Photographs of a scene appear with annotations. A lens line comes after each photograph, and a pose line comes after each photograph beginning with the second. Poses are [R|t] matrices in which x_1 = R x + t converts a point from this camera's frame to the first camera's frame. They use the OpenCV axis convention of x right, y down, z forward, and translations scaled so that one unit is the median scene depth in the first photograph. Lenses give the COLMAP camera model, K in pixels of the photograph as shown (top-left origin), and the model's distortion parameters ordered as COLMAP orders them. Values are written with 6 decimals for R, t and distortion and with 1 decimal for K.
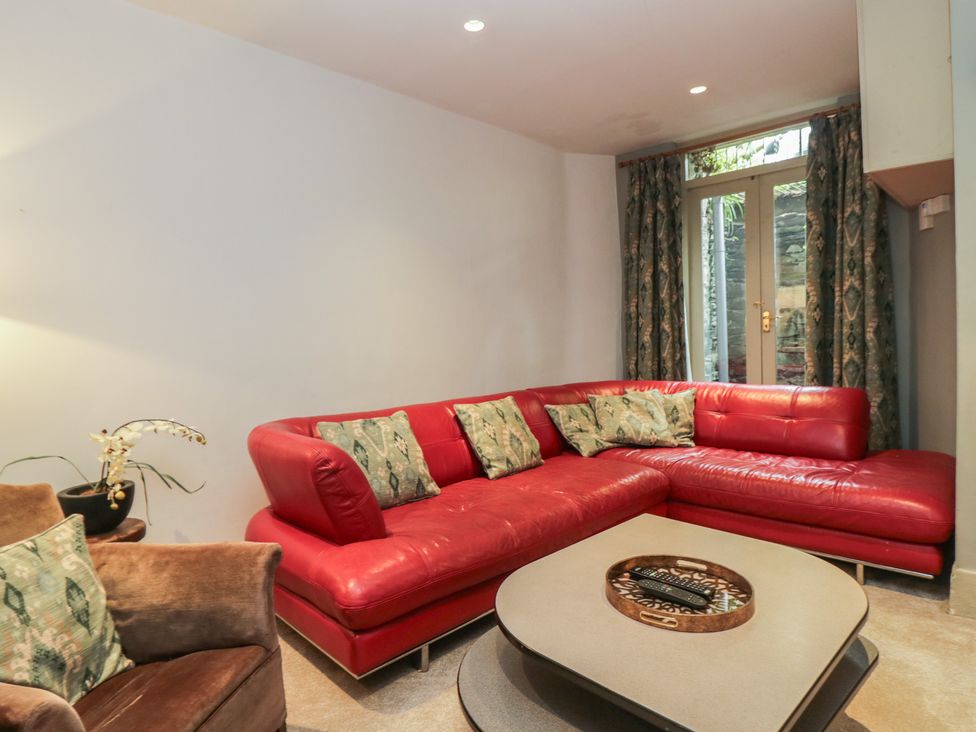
lens RADIAL K [[553.8, 0, 491.5], [0, 553.8, 363.9], [0, 0, 1]] dist [-0.009076, -0.001948]
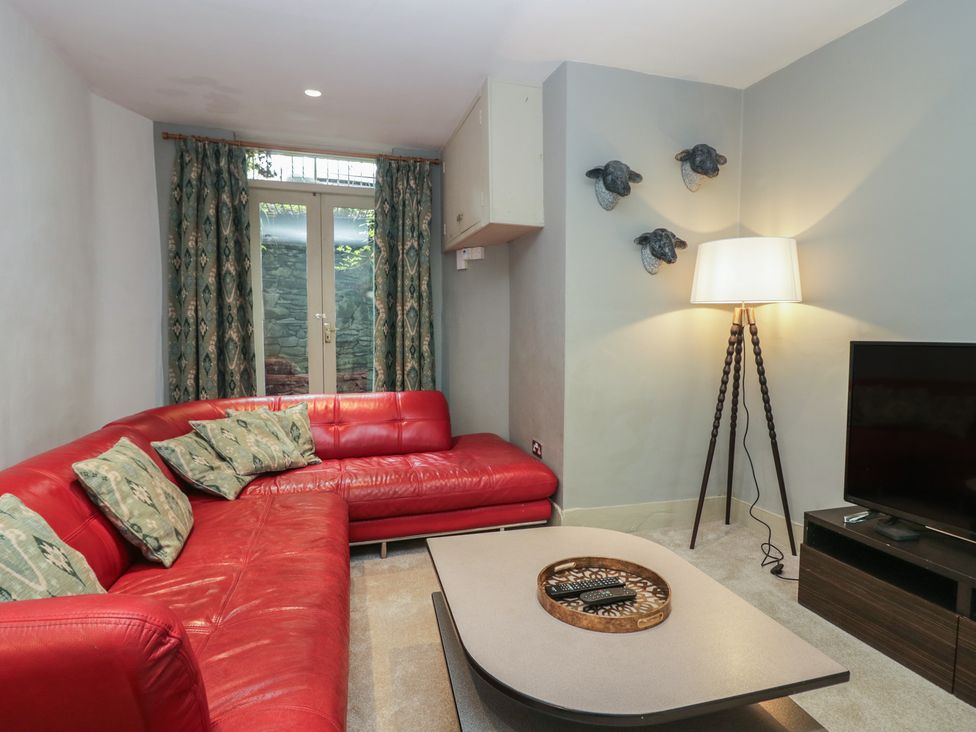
lens RADIAL K [[524.2, 0, 490.9], [0, 524.2, 364.5], [0, 0, 1]] dist [-0.006604, -0.010465]
pose [[0.496432, -0.024163, 0.867739, -0.265726], [0.030844, 0.999472, 0.010185, -0.020464], [-0.867527, 0.021709, 0.496915, 0.275787]]
